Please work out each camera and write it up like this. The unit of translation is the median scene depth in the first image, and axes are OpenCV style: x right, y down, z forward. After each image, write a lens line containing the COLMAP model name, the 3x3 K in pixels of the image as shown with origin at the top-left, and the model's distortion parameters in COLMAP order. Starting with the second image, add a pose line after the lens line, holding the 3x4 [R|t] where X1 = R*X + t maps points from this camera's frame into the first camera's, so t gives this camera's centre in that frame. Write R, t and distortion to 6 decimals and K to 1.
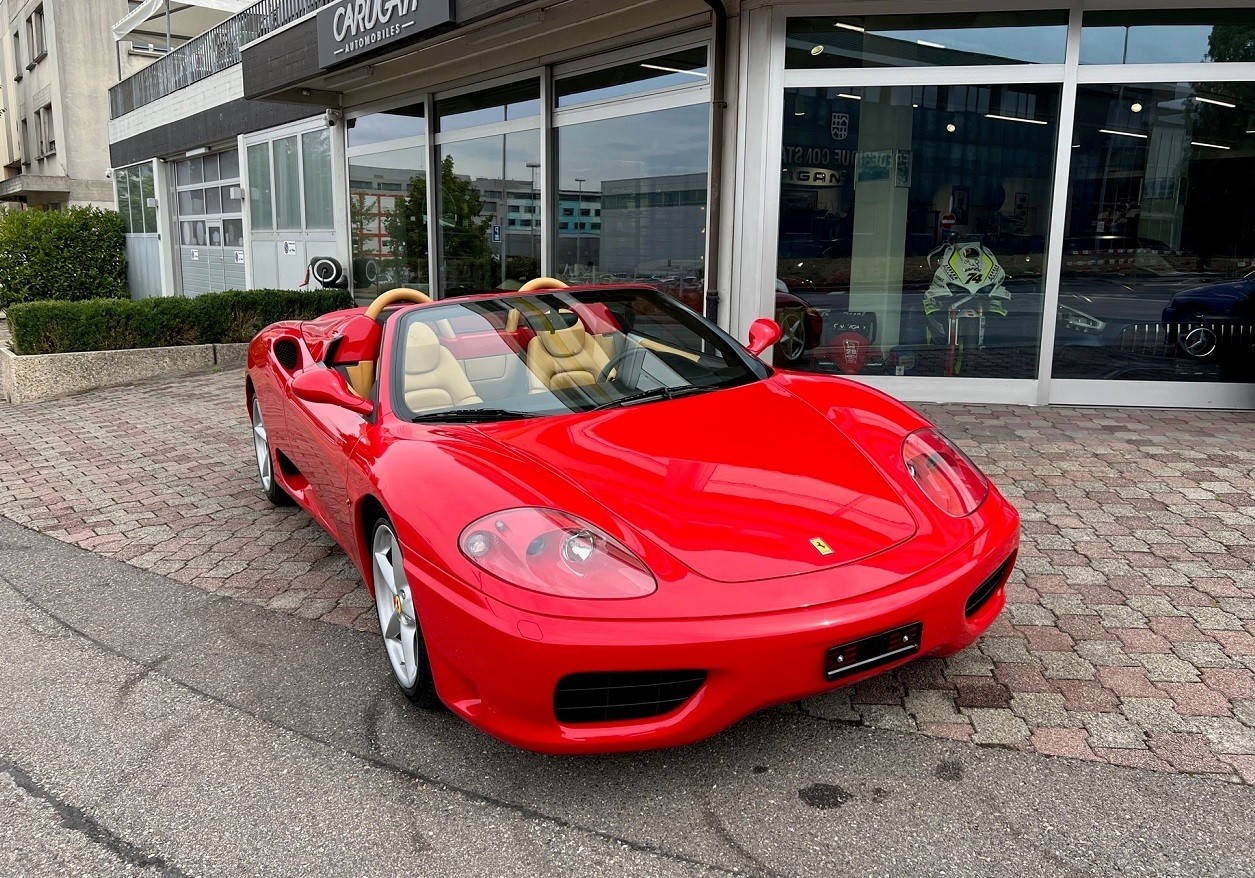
lens RADIAL K [[981.6, 0, 611.1], [0, 981.6, 414.4], [0, 0, 1]] dist [0.046217, -0.047327]
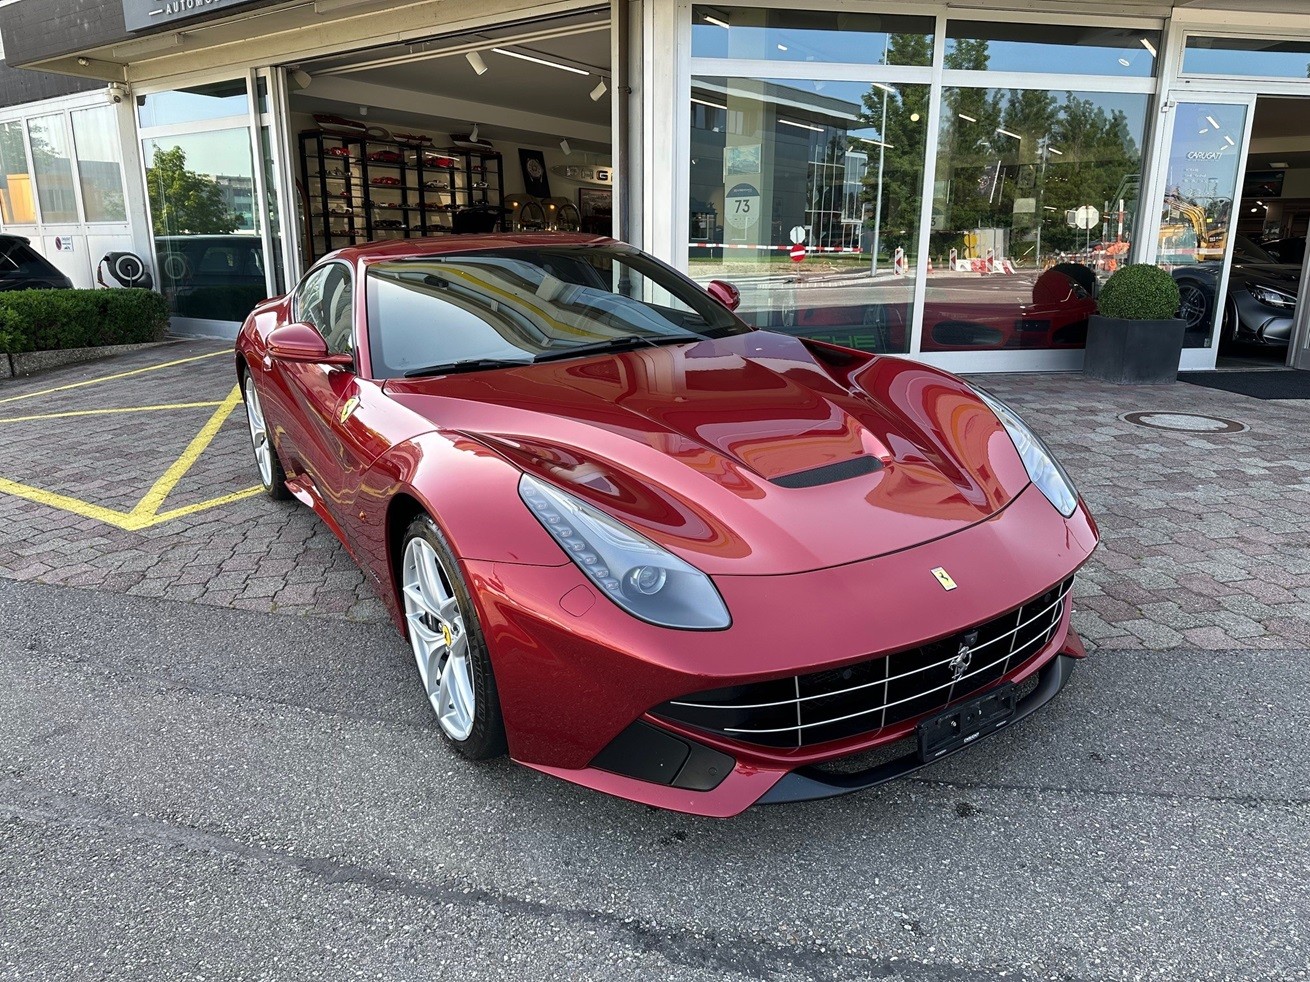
lens RADIAL K [[922.2, 0, 659.2], [0, 922.2, 492.1], [0, 0, 1]] dist [0.007177, -0.008115]
pose [[0.950662, -0.081250, 0.299399, -0.180238], [0.054619, 0.993855, 0.096280, 0.006296], [-0.305382, -0.075177, 0.949258, 0.064724]]
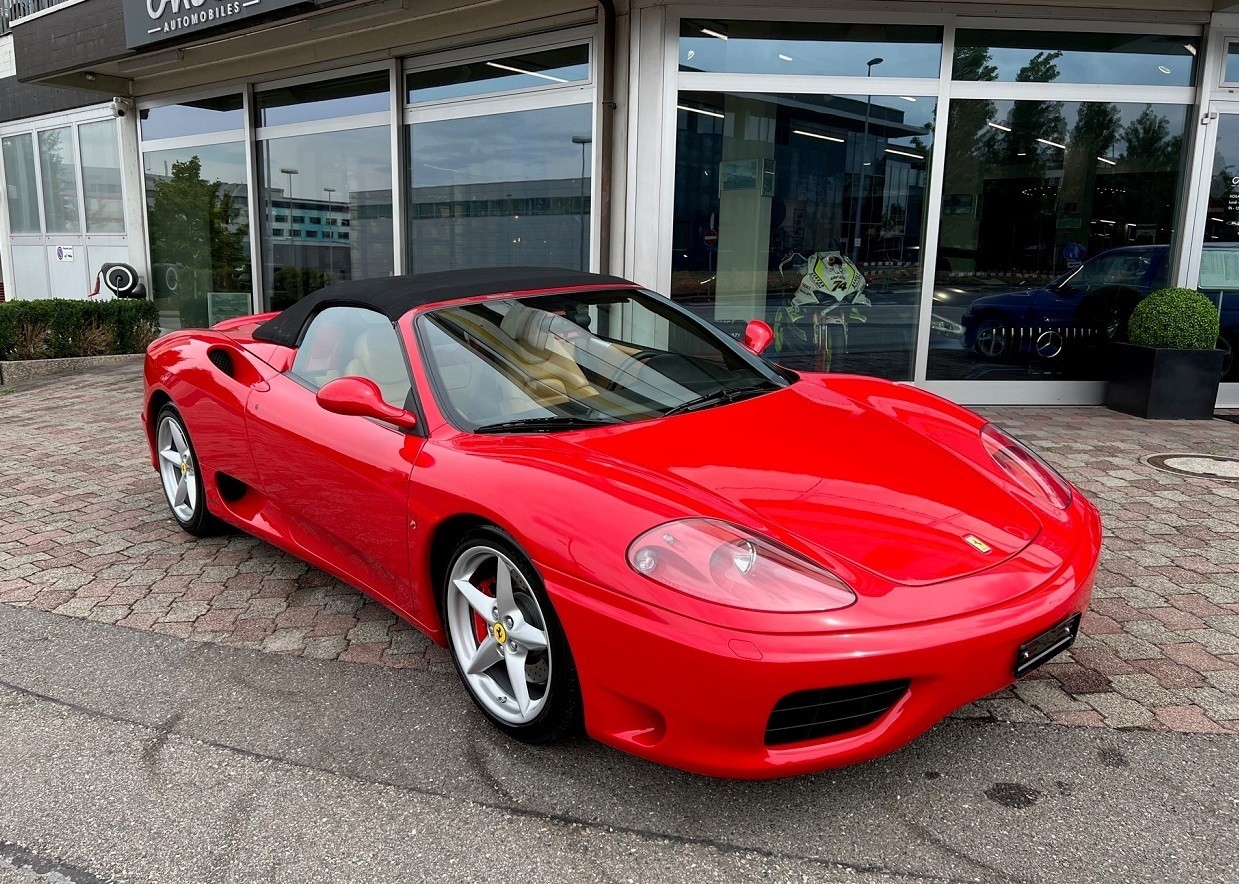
lens RADIAL K [[980.6, 0, 582.2], [0, 980.6, 459.3], [0, 0, 1]] dist [0.048812, -0.053236]
pose [[0.976902, -0.035604, 0.210701, -0.139867], [0.029155, 0.999009, 0.033636, 0.001720], [-0.211690, -0.026716, 0.976972, 0.046443]]
